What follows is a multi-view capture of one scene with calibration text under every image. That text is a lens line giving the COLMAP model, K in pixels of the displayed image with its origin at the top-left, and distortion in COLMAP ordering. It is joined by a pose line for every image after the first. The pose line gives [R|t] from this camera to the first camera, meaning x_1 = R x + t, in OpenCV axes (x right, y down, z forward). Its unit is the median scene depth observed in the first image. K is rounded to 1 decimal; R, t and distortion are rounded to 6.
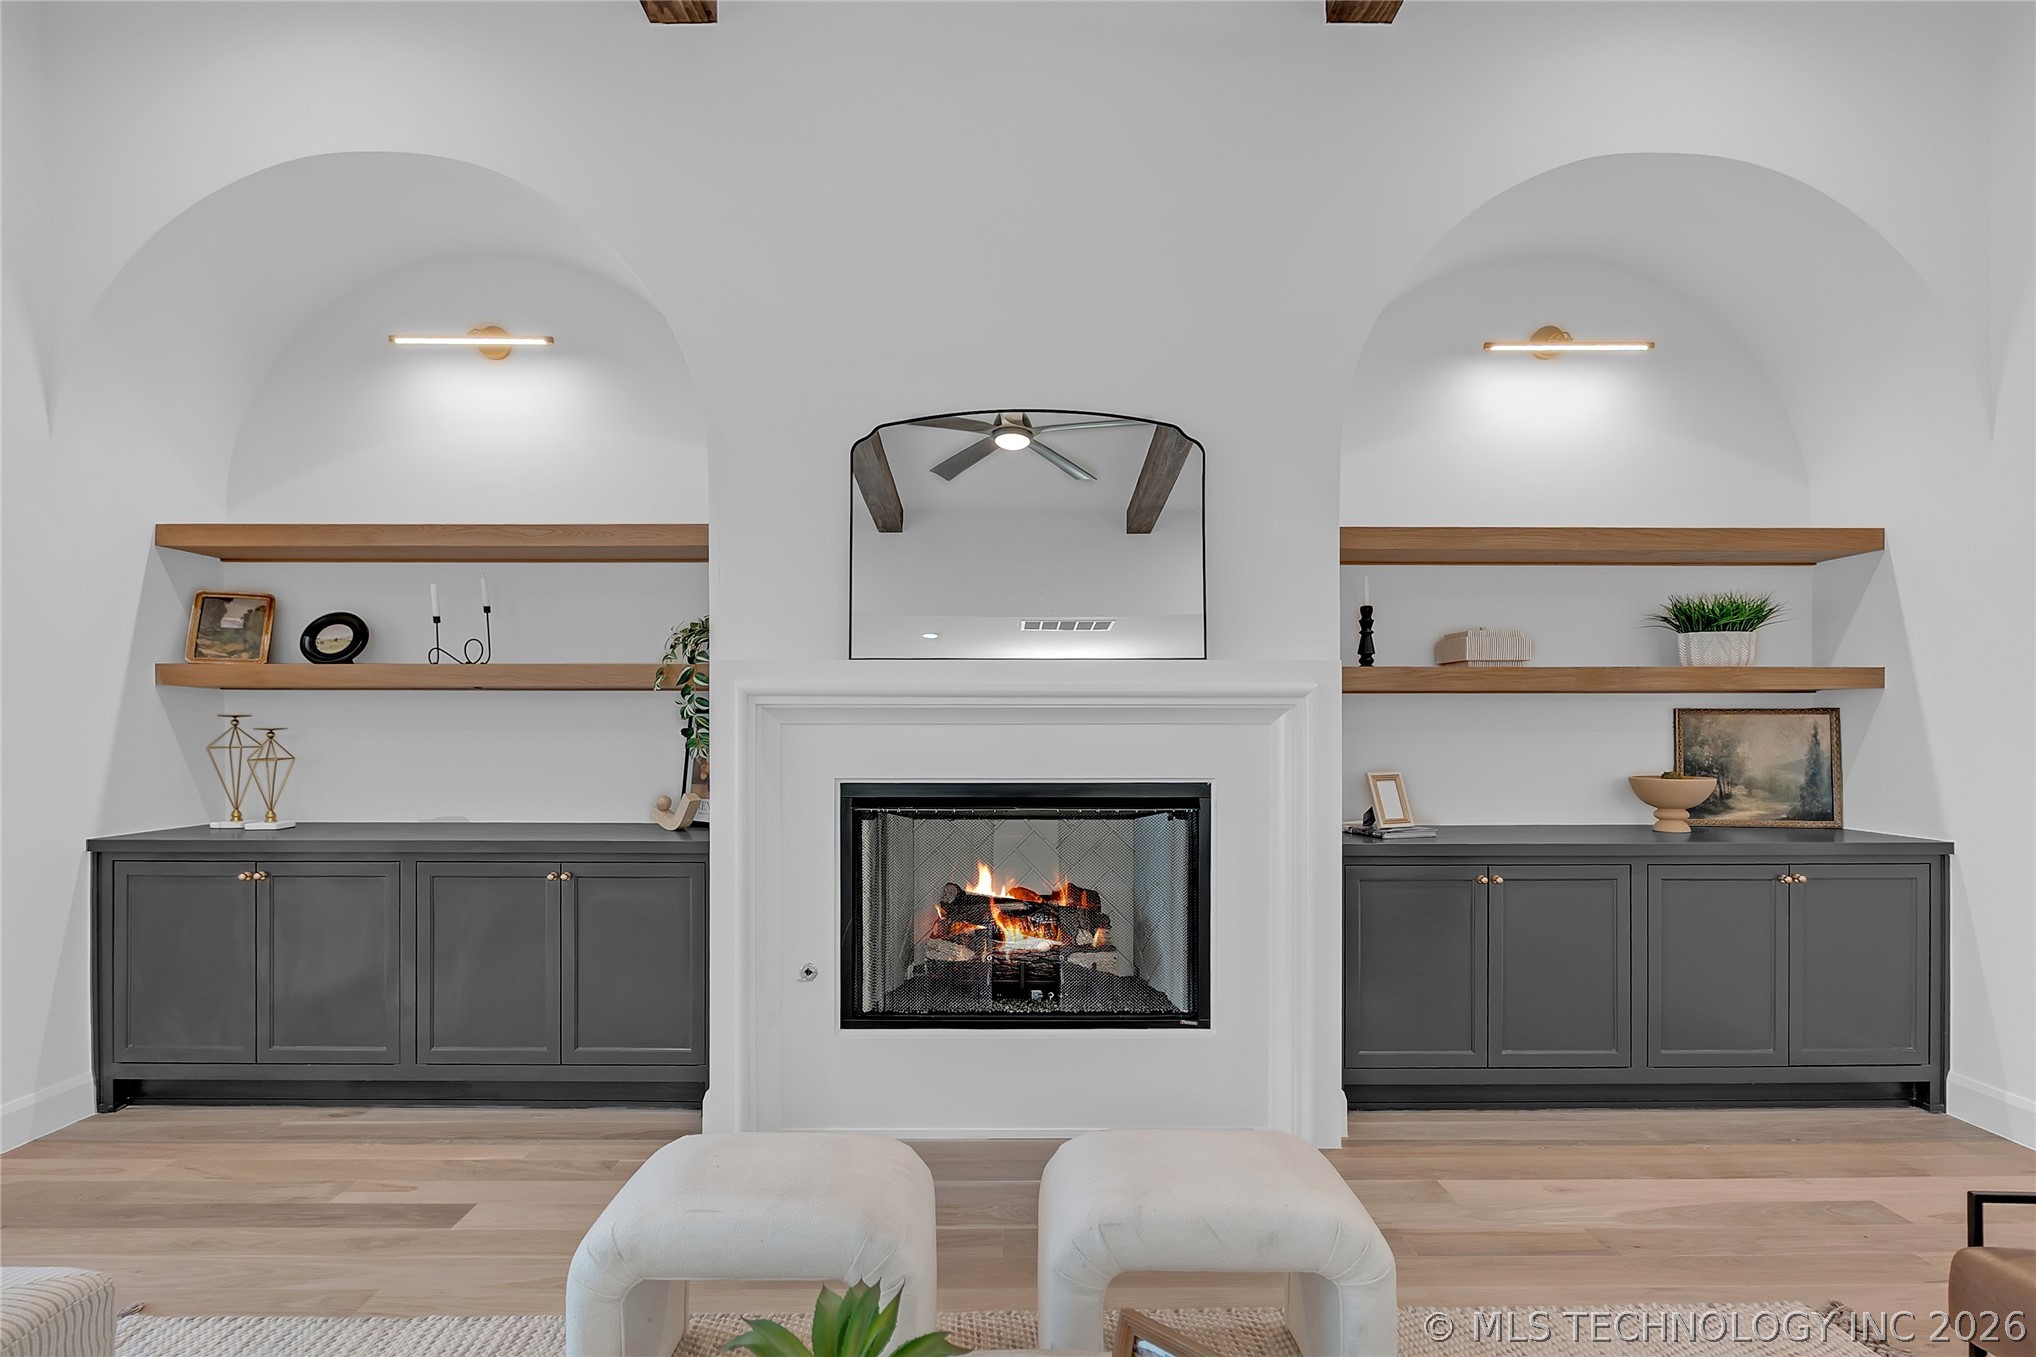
lens RADIAL K [[941.4, 0, 974.2], [0, 941.4, 739.1], [0, 0, 1]] dist [-0.013518, 0.003007]
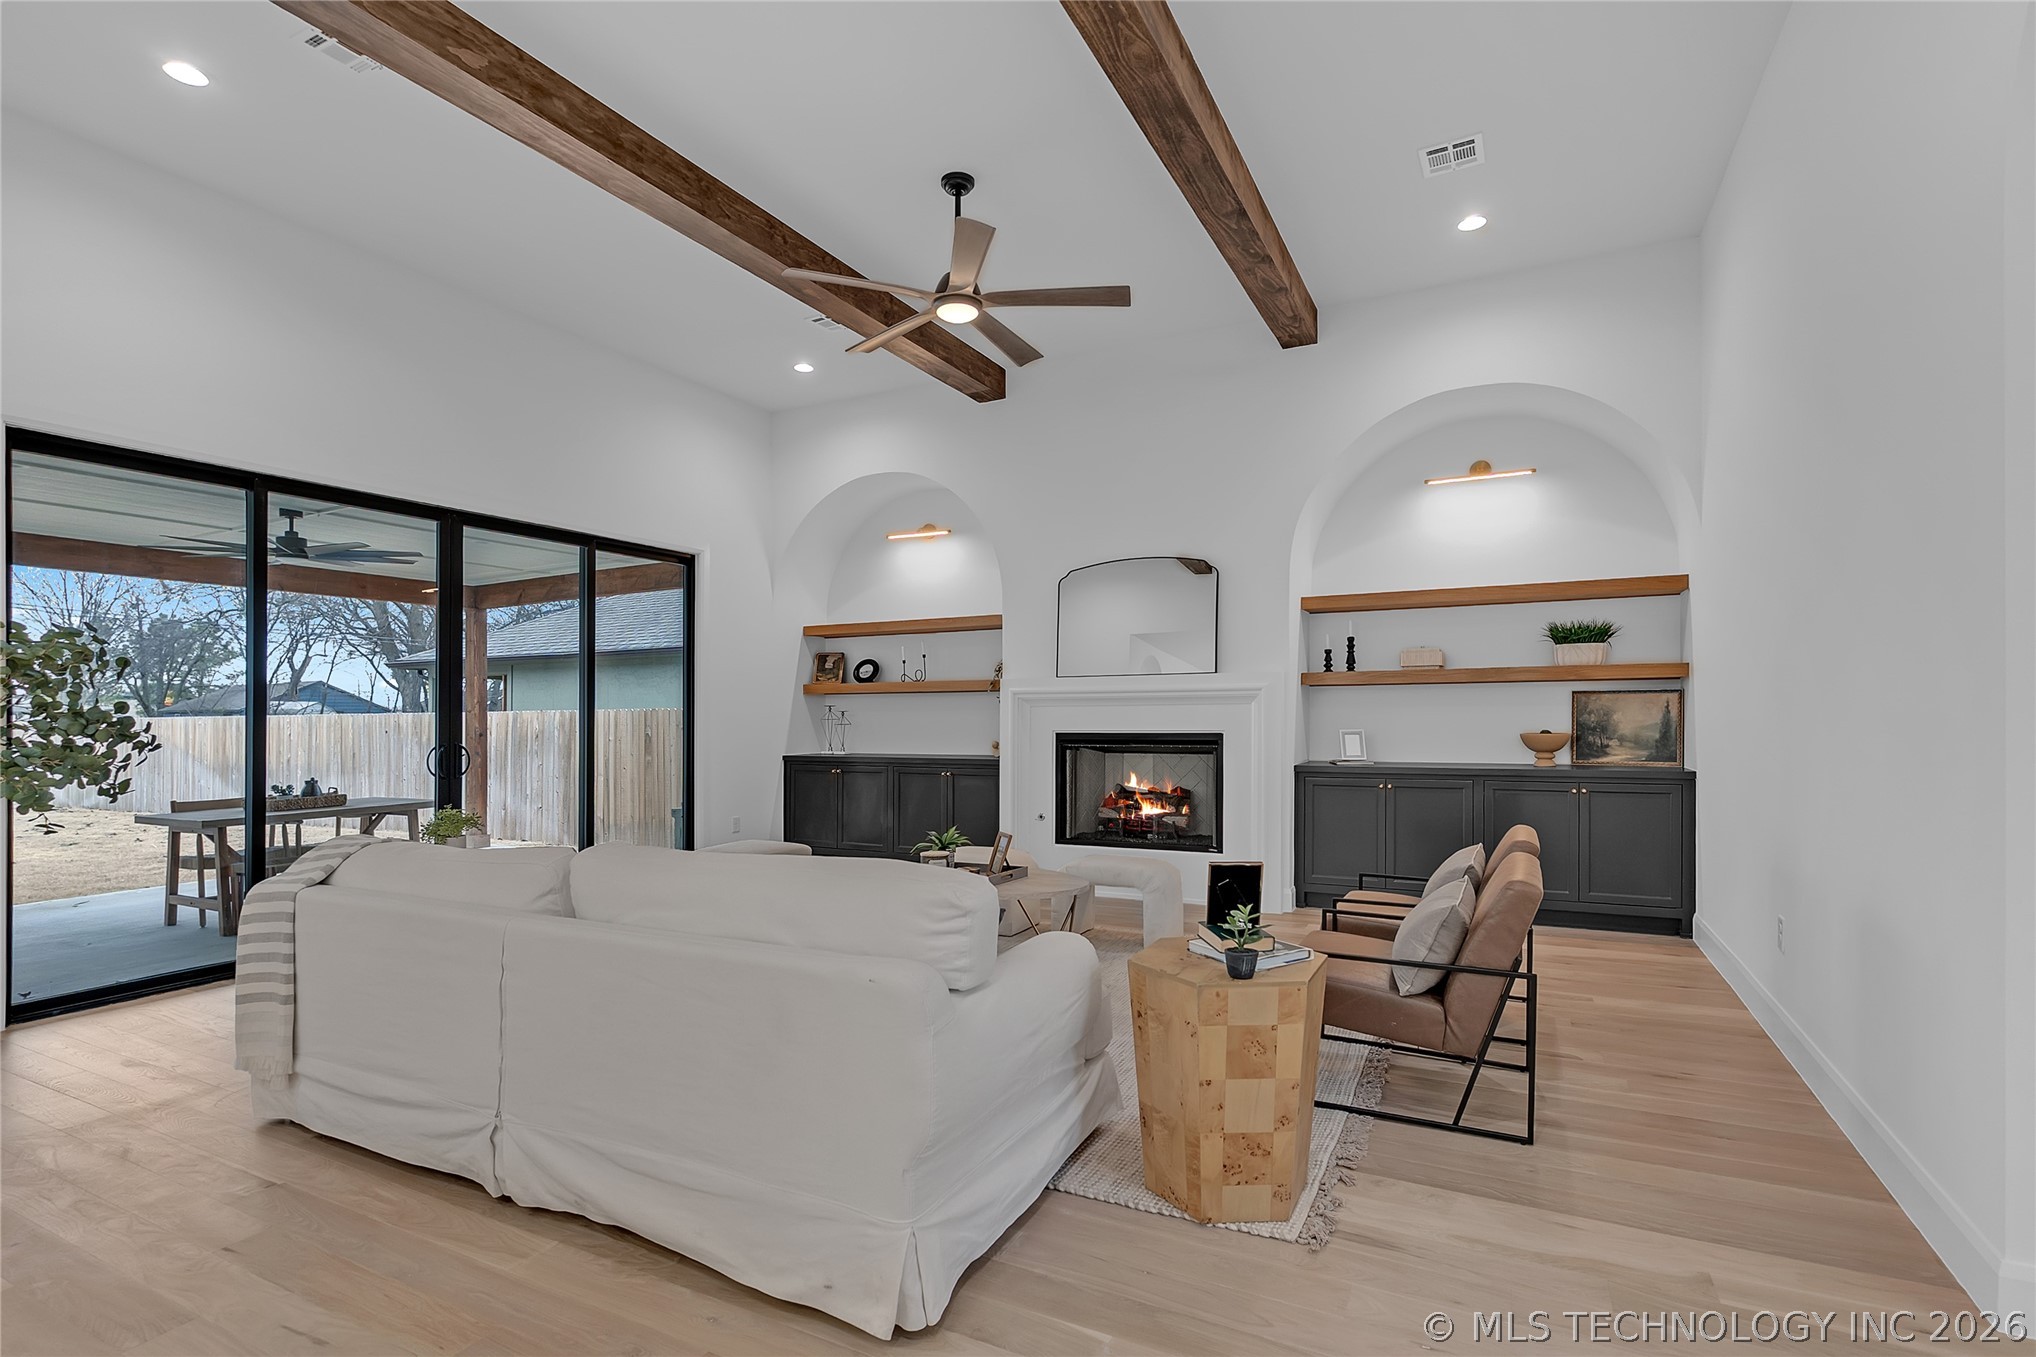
lens RADIAL K [[941.4, 0, 990.2], [0, 941.4, 737.1], [0, 0, 1]] dist [-0.013518, 0.003007]
pose [[0.890729, 0.003344, -0.454523, 0.640988], [0.000528, 0.999965, 0.008391, 0.034046], [0.454535, -0.007714, 0.890696, -0.924074]]
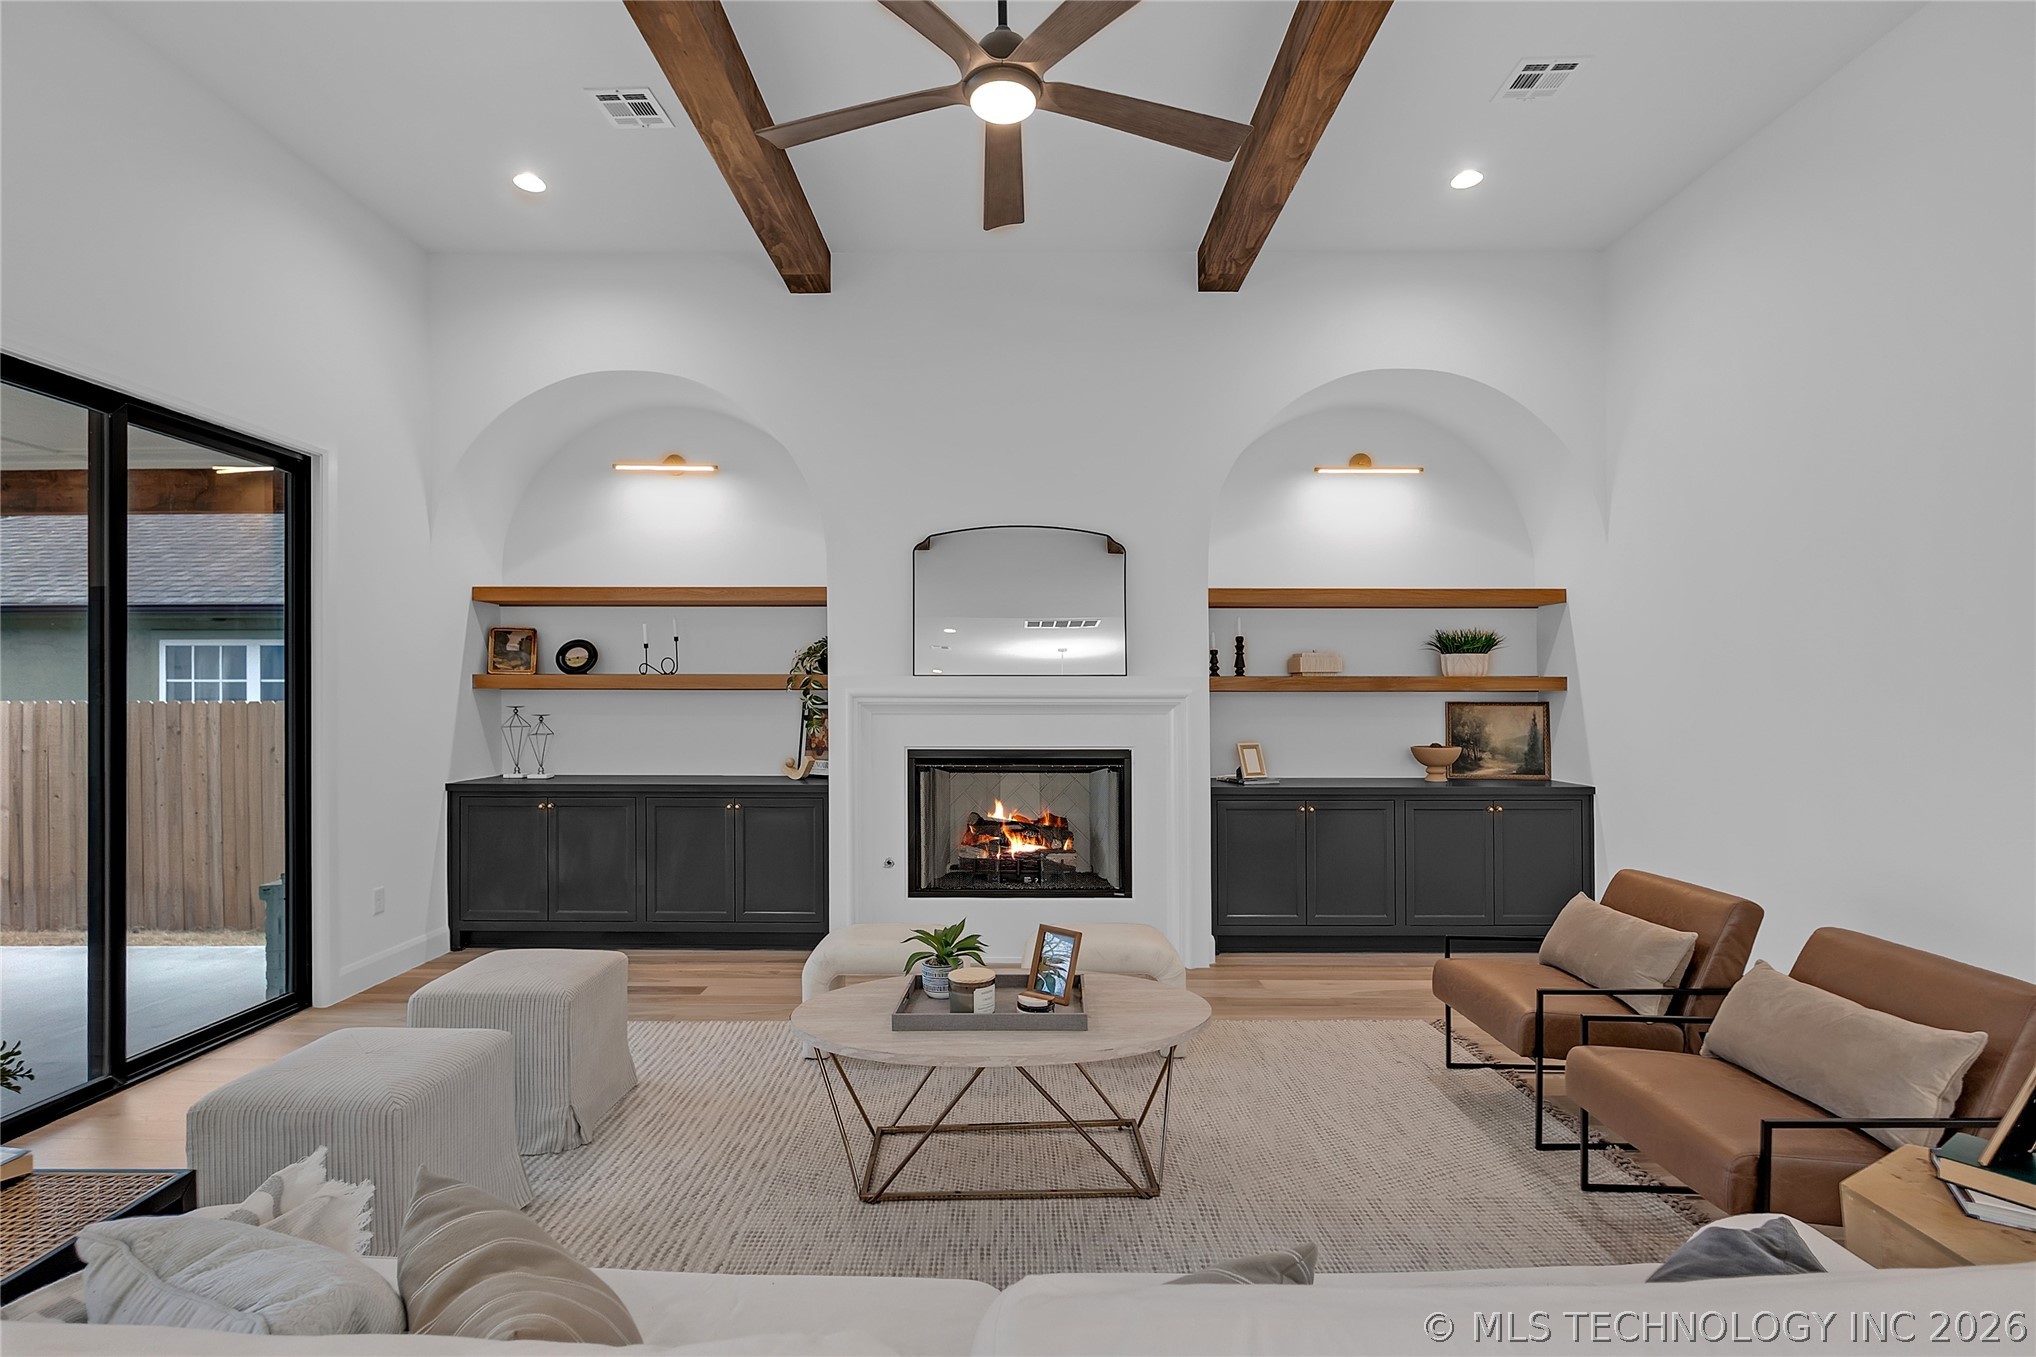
lens RADIAL K [[972.5, 0, 977.6], [0, 972.5, 710.5], [0, 0, 1]] dist [-0.013997, 0.000400]
pose [[0.999994, 0.000159, -0.003593, -0.011683], [-0.000166, 0.999998, -0.001878, -0.016582], [0.003593, 0.001879, 0.999992, -0.632164]]
